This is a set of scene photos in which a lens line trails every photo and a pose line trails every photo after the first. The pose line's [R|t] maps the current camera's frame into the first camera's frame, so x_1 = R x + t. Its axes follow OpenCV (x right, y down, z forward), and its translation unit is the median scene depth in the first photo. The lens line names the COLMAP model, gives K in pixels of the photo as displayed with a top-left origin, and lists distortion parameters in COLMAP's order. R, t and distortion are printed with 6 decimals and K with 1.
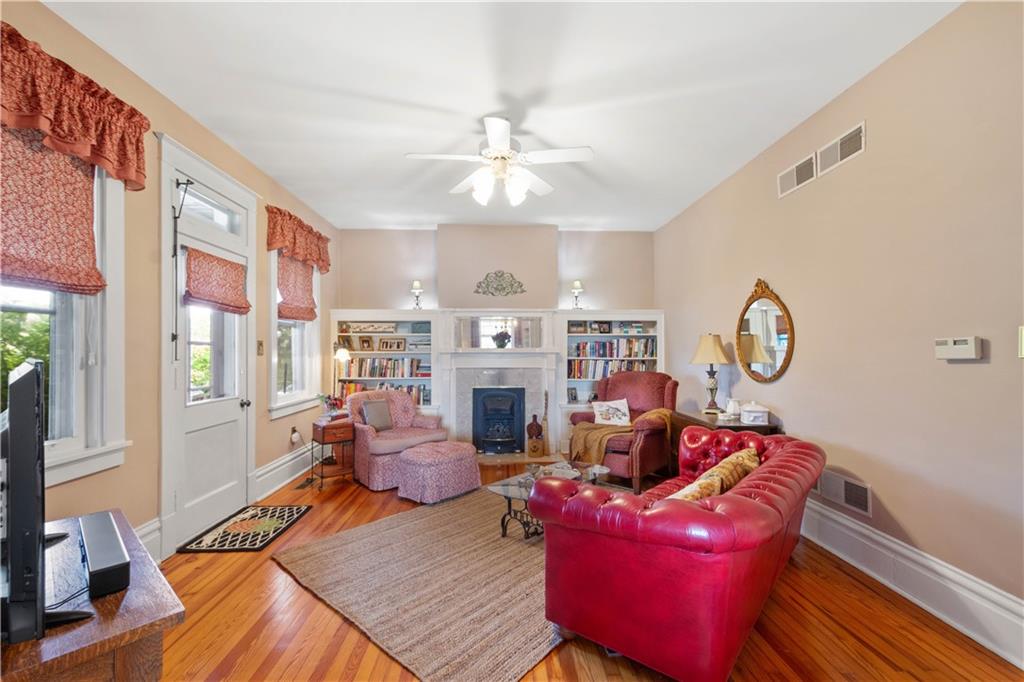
lens RADIAL K [[445.7, 0, 514.9], [0, 445.7, 349.2], [0, 0, 1]] dist [-0.003134, -0.000599]
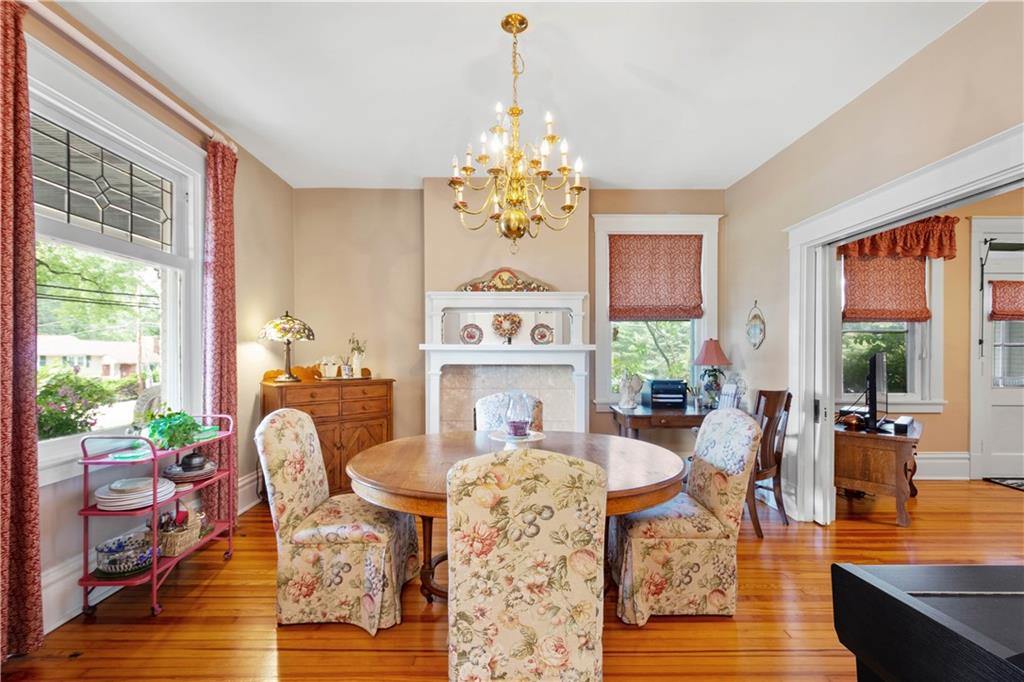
lens RADIAL K [[445.7, 0, 512.9], [0, 445.7, 350.4], [0, 0, 1]] dist [-0.003134, -0.000599]
pose [[-0.036596, 0.002454, -0.999327, 0.813546], [0.001223, 0.999996, 0.002411, -0.001887], [0.999329, -0.001134, -0.036599, -0.562183]]
